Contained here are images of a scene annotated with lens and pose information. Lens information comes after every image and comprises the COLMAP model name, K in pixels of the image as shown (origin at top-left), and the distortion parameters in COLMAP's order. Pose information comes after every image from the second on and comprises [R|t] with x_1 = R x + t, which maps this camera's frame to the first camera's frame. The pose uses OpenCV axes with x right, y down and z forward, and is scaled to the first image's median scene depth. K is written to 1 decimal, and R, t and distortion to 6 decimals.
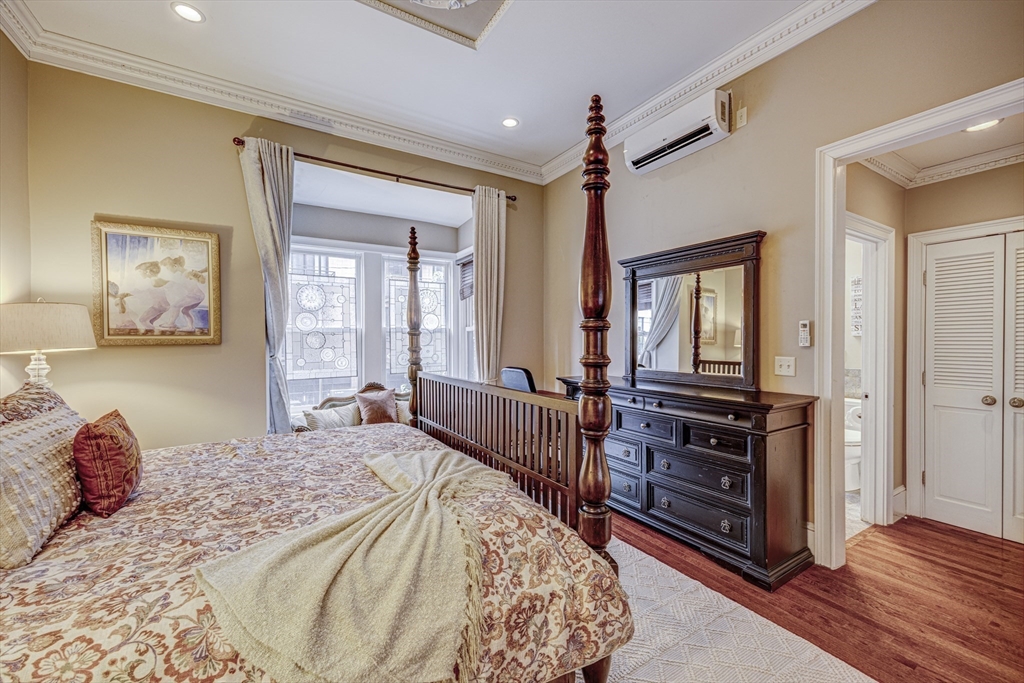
lens RADIAL K [[405.0, 0, 526.1], [0, 405.0, 346.9], [0, 0, 1]] dist [-0.002247, 0.000677]
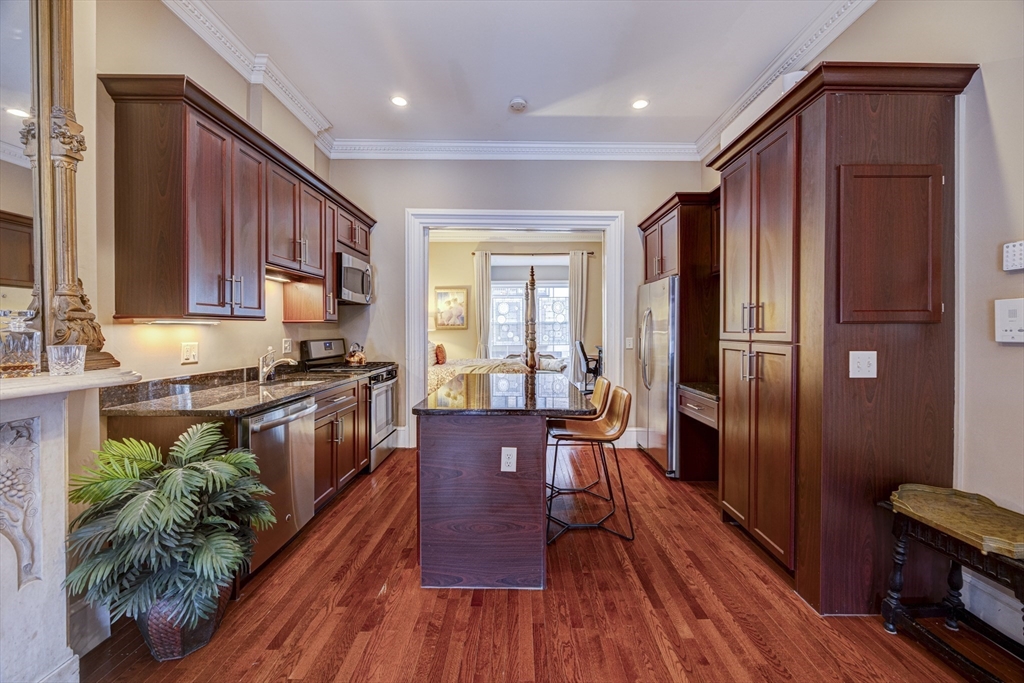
lens RADIAL K [[405.0, 0, 522.4], [0, 405.0, 335.7], [0, 0, 1]] dist [-0.002247, 0.000677]
pose [[0.844765, 0.011121, -0.535021, 1.037937], [-0.011658, 0.999929, 0.002377, 0.027887], [0.535010, 0.004229, 0.844835, -1.127438]]
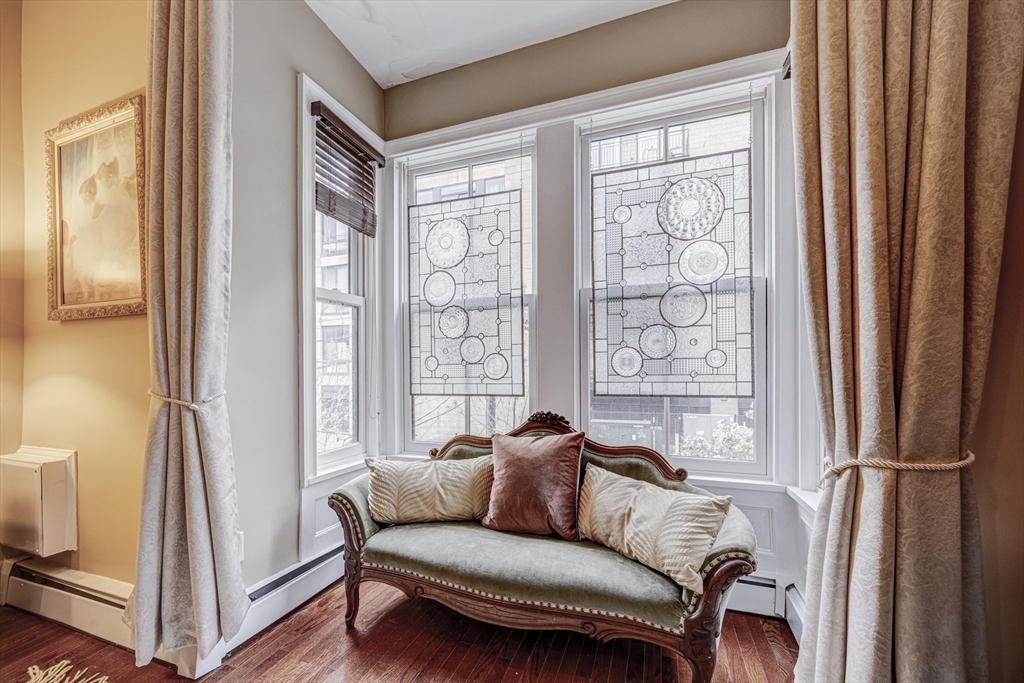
lens RADIAL K [[405.0, 0, 512.0], [0, 405.0, 371.4], [0, 0, 1]] dist [-0.002247, 0.000677]
pose [[0.604877, 0.005706, -0.796298, -0.073821], [-0.005469, 0.999981, 0.003012, 0.066503], [0.796300, 0.002534, 0.604897, 1.083441]]
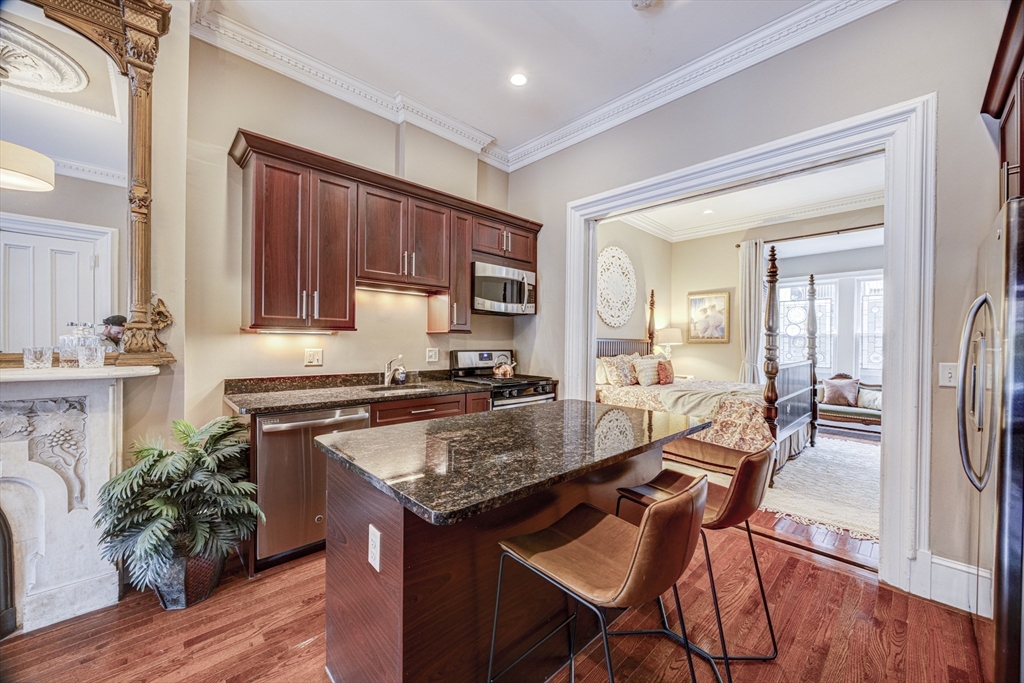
lens RADIAL K [[388.6, 0, 517.2], [0, 388.6, 345.5], [0, 0, 1]] dist [-0.003441, -0.000372]
pose [[0.188453, 0.015300, -0.981963, 1.076425], [-0.028884, 0.999532, 0.010031, 0.019257], [0.981657, 0.026473, 0.188807, -0.496558]]
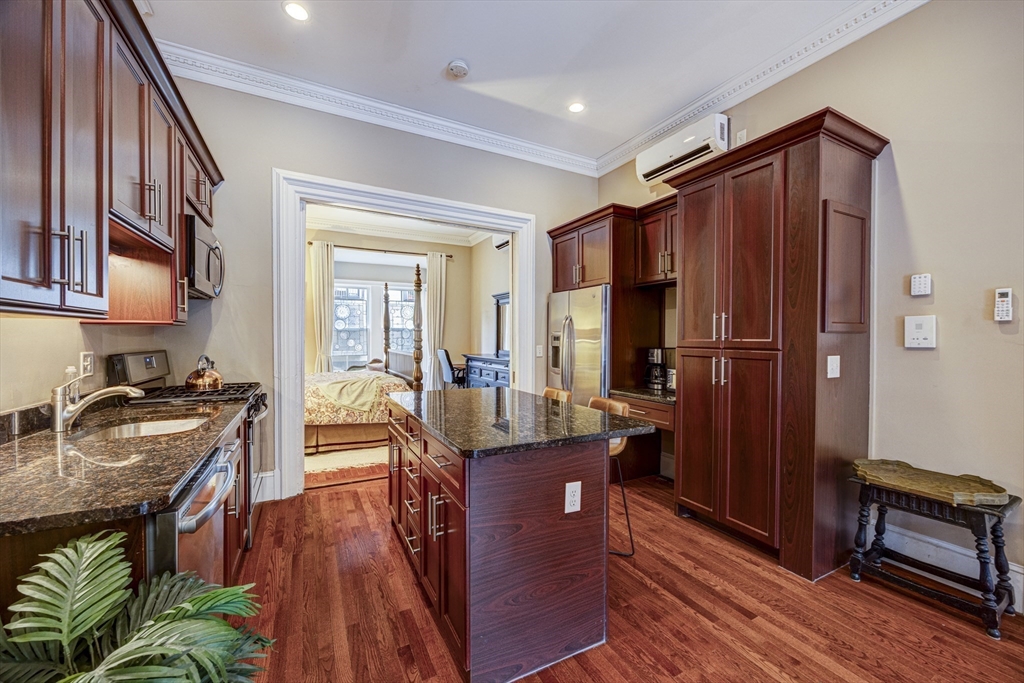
lens RADIAL K [[405.0, 0, 524.3], [0, 405.0, 345.7], [0, 0, 1]] dist [-0.002247, 0.000677]
pose [[0.997008, 0.007236, -0.076957, 0.630812], [-0.006962, 0.999968, 0.003824, 0.029631], [0.076982, -0.003277, 0.997027, -1.118382]]
